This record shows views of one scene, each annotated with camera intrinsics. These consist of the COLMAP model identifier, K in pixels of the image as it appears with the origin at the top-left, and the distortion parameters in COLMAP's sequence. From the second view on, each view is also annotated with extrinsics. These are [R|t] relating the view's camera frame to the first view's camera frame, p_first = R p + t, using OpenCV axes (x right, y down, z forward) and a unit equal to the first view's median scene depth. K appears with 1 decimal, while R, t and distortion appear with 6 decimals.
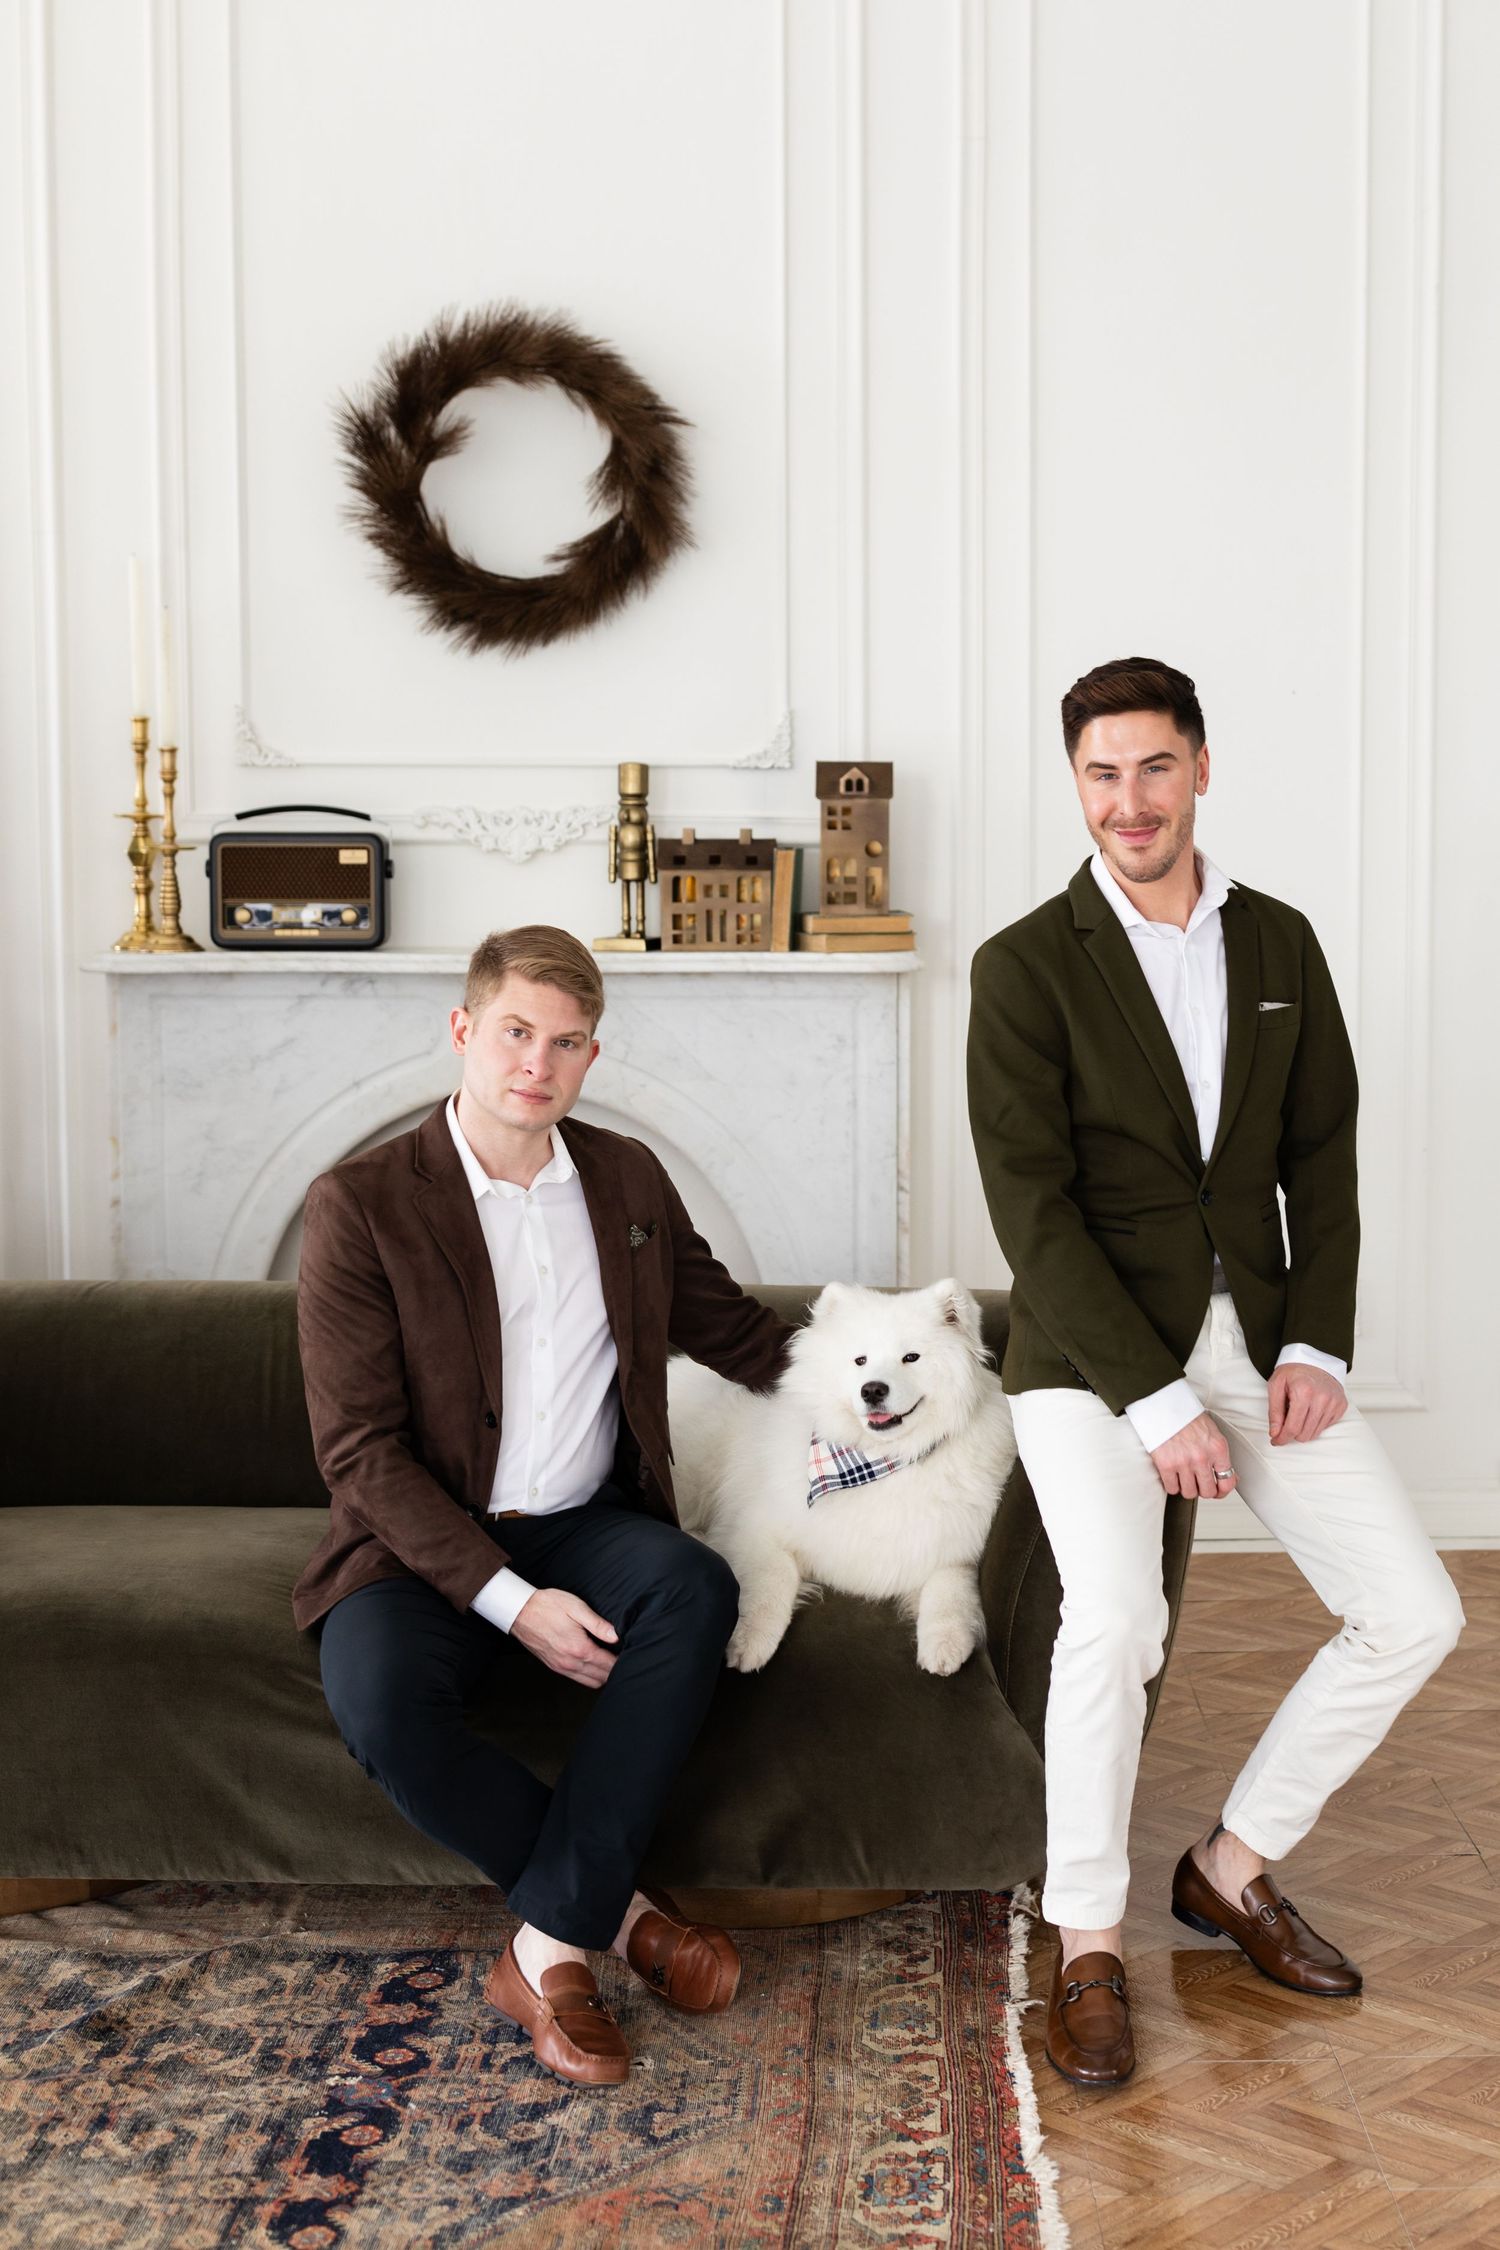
lens RADIAL K [[2624.6, 0, 981.0], [0, 2624.6, 1030.8], [0, 0, 1]] dist [0.012915, -0.023999]
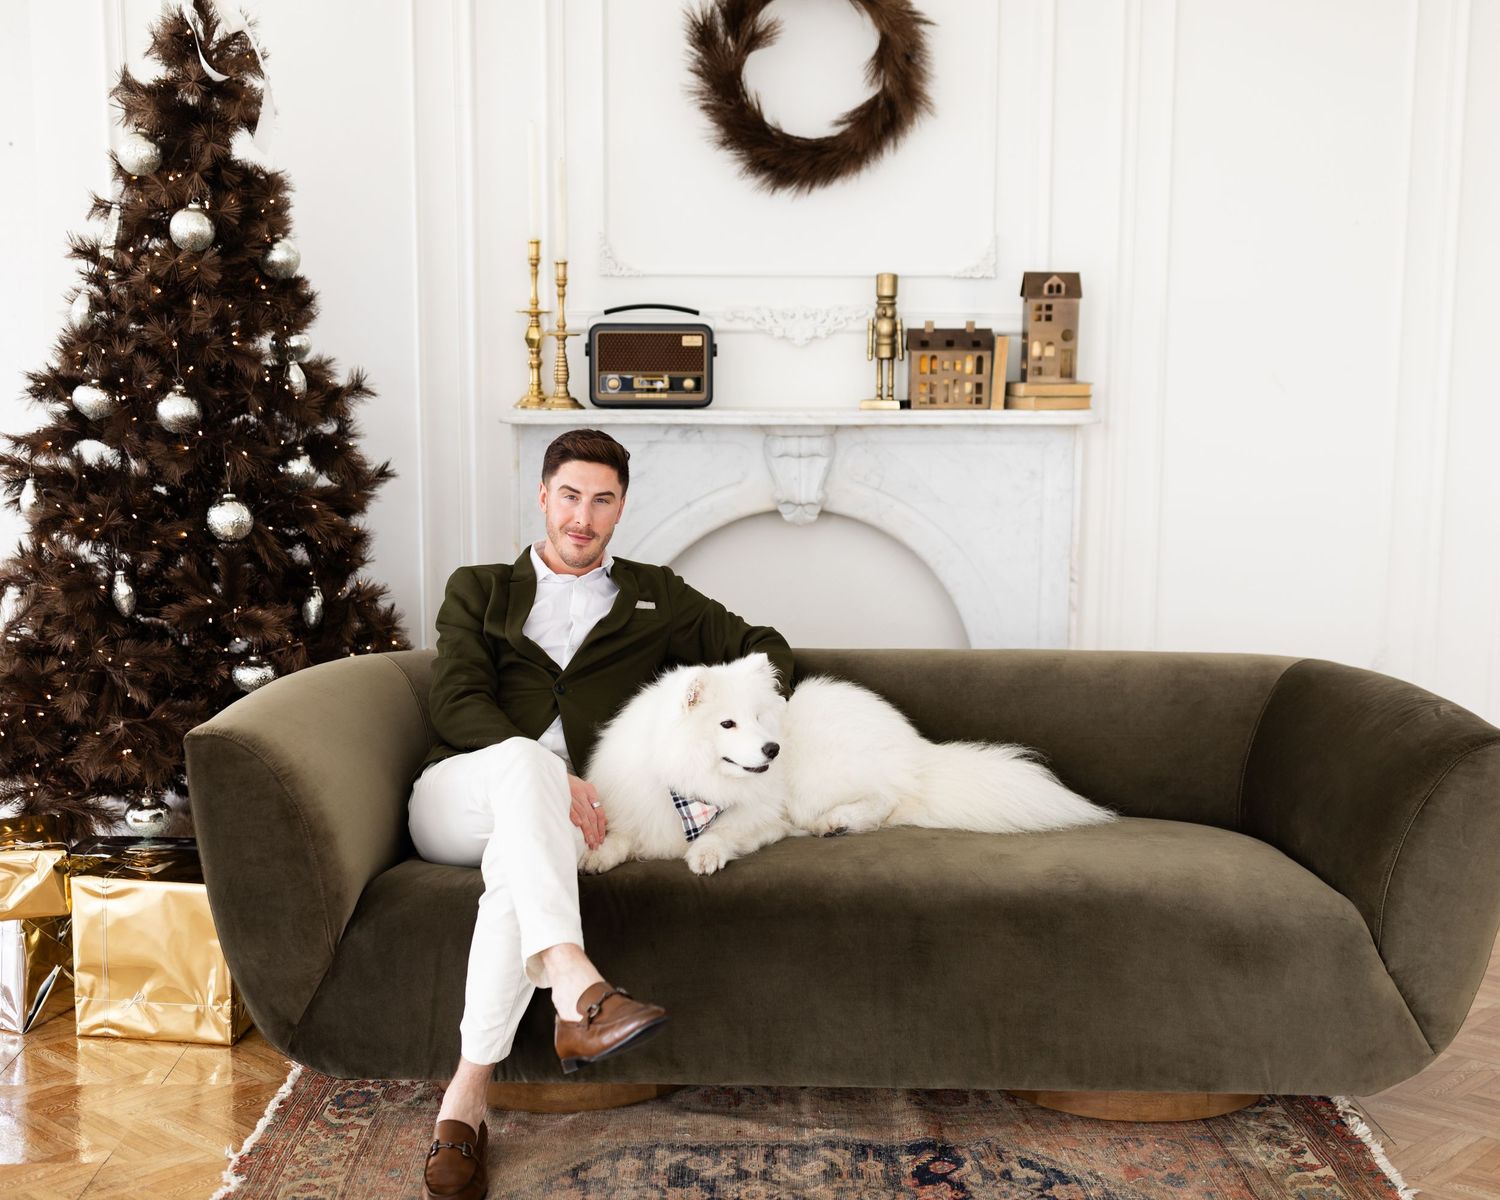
lens RADIAL K [[1698.5, 0, 755.2], [0, 1698.5, 573.1], [0, 0, 1]] dist [0.006650, -0.005817]
pose [[0.999970, 0.001339, -0.007624, -0.196322], [-0.000984, 0.998920, 0.046456, 0.014448], [0.007678, -0.046447, 0.998891, 0.097237]]
